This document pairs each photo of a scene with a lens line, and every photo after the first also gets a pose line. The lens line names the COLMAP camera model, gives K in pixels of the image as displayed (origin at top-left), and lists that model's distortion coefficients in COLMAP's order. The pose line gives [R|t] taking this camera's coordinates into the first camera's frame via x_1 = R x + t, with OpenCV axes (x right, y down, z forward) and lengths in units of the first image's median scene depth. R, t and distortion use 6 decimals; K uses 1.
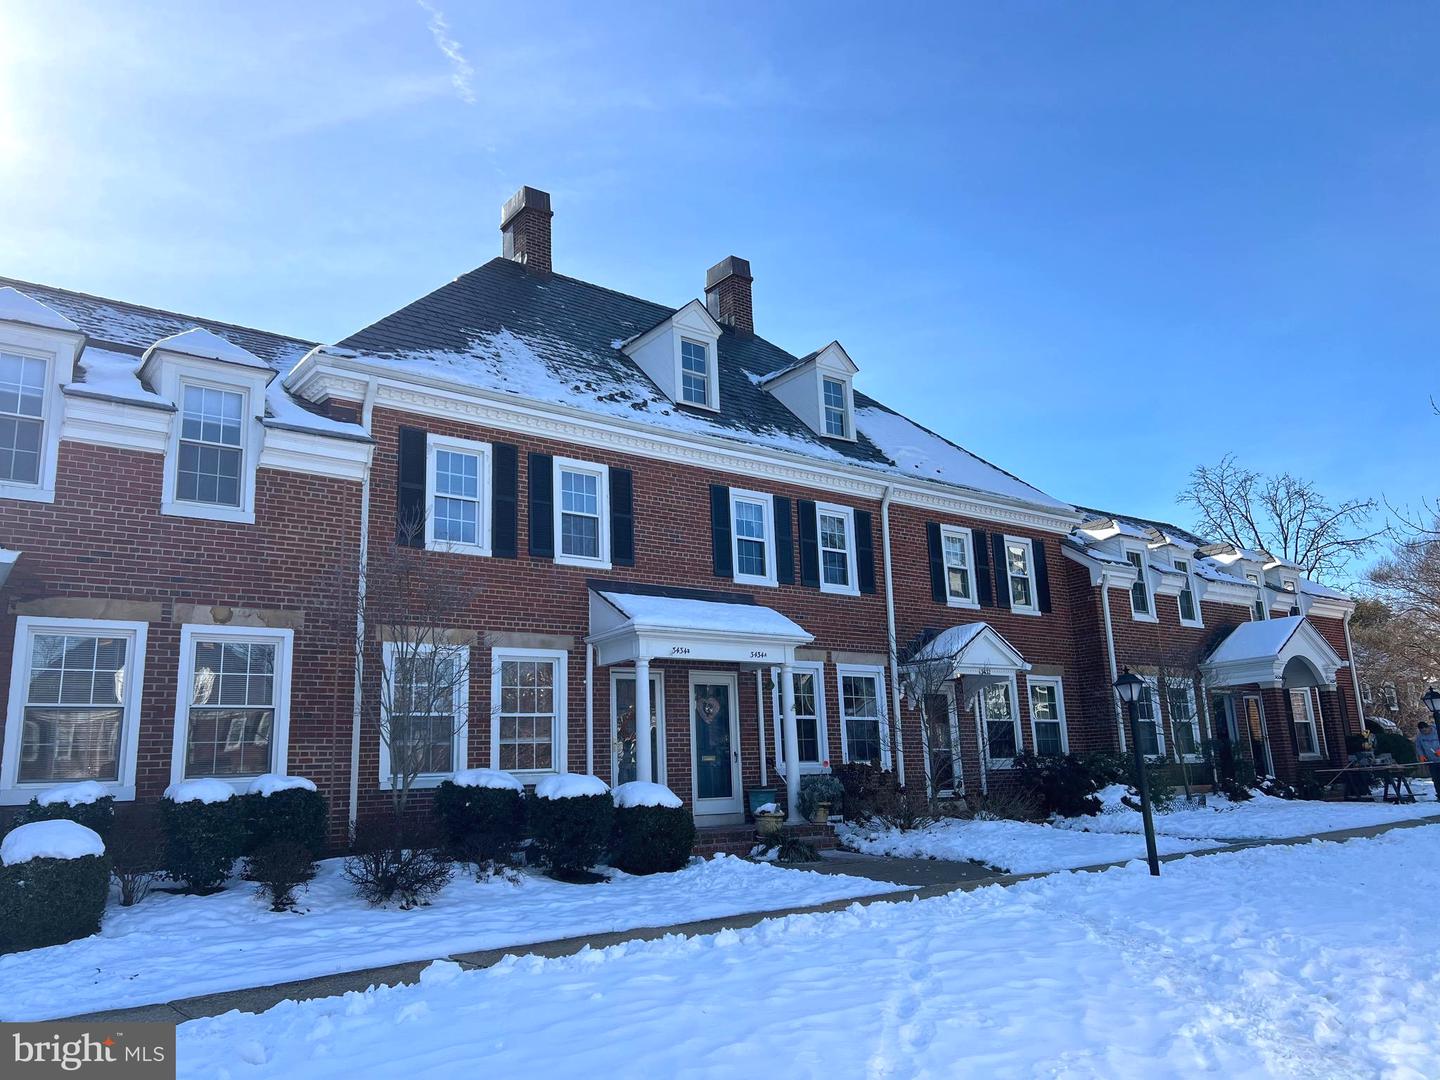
lens RADIAL K [[1091.5, 0, 720.0], [0, 1091.5, 540.0], [0, 0, 1]] dist [0.082703, -0.000734]
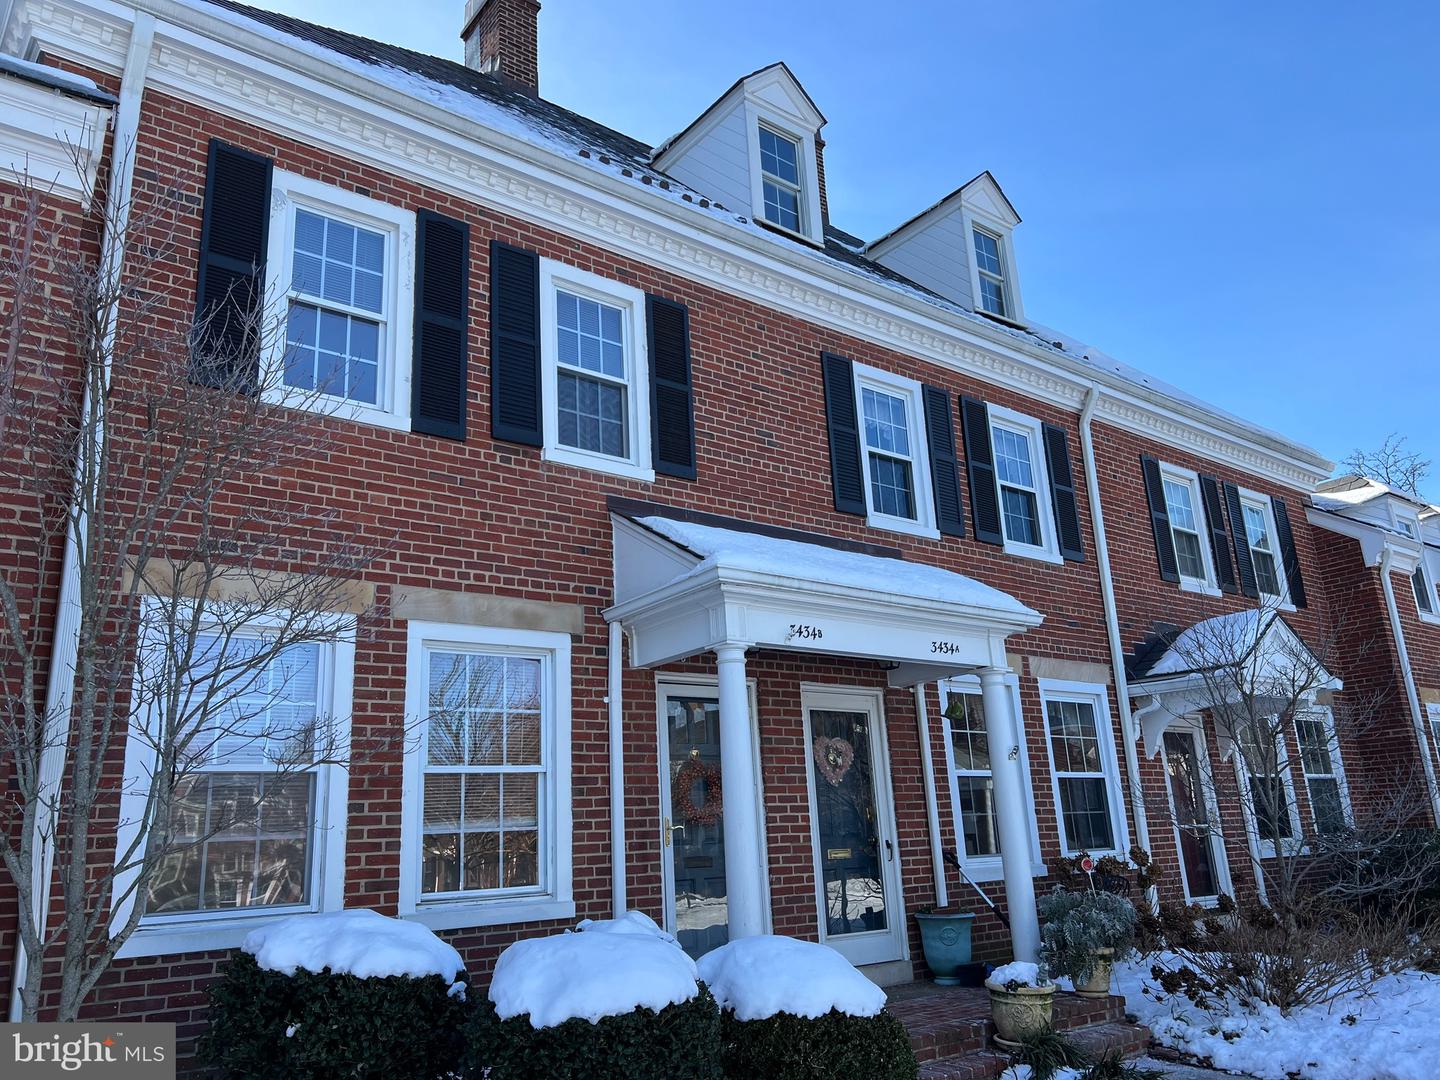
lens RADIAL K [[1087.0, 0, 703.6], [0, 1087.0, 538.2], [0, 0, 1]] dist [0.024485, -0.002756]
pose [[0.999953, -0.009681, -0.000486, -0.076522], [0.009635, 0.998184, -0.059464, 0.083767], [0.001060, 0.059457, 0.998230, 0.495949]]
